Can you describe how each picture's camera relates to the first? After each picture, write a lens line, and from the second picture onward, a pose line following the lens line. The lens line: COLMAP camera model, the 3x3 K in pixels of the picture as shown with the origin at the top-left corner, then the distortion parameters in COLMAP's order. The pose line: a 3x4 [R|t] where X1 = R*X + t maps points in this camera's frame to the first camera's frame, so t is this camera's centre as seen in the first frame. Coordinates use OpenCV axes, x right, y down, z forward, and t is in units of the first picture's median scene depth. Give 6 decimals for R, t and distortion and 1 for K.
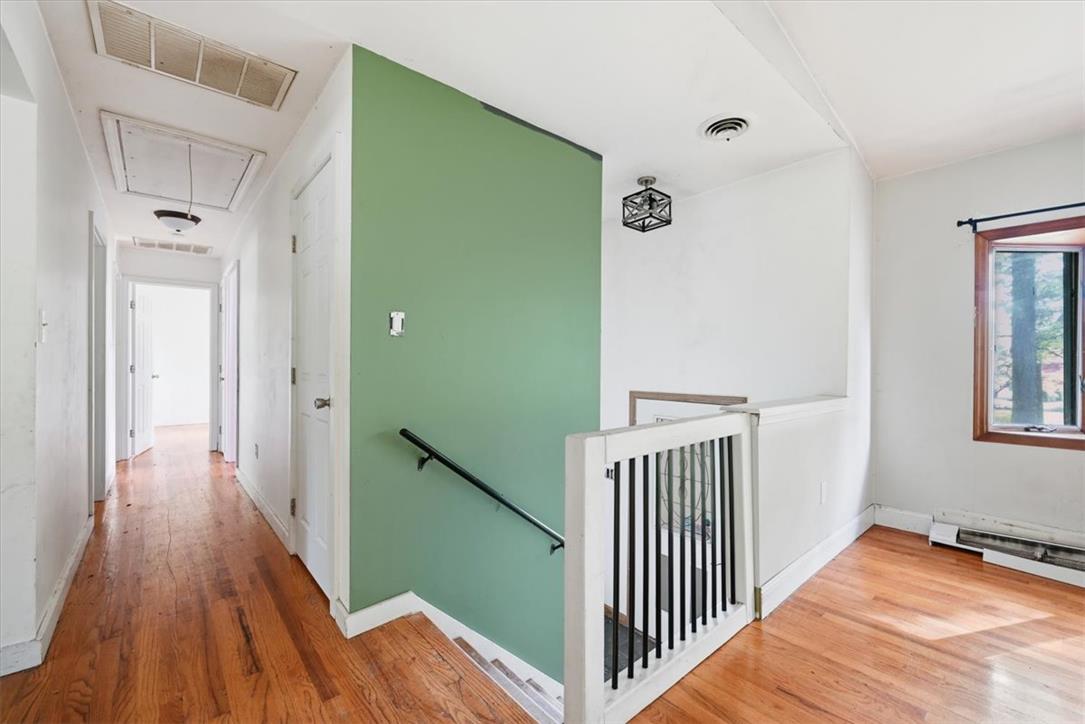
lens RADIAL K [[447.4, 0, 542.6], [0, 447.4, 370.8], [0, 0, 1]] dist [-0.000828, -0.000173]
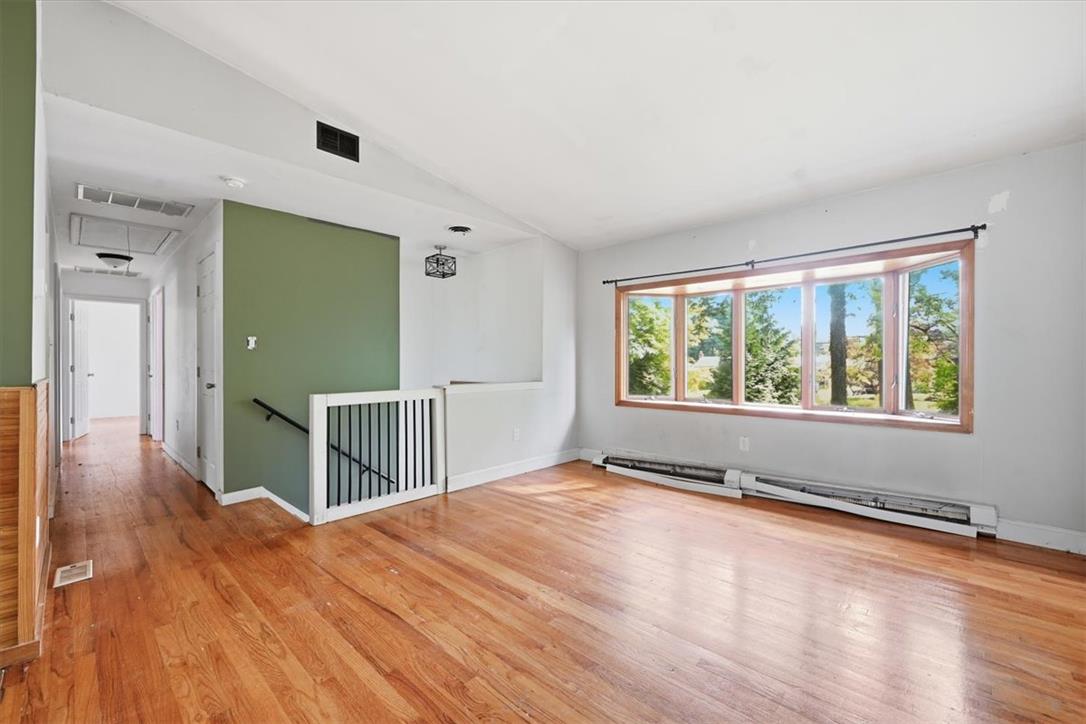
lens RADIAL K [[446.0, 0, 544.3], [0, 446.0, 368.1], [0, 0, 1]] dist [-0.000711, 0.000002]
pose [[0.994721, -0.006721, 0.102397, 0.505704], [0.006766, 0.999977, -0.000087, 0.006368], [-0.102394, 0.000780, 0.994744, -0.710840]]
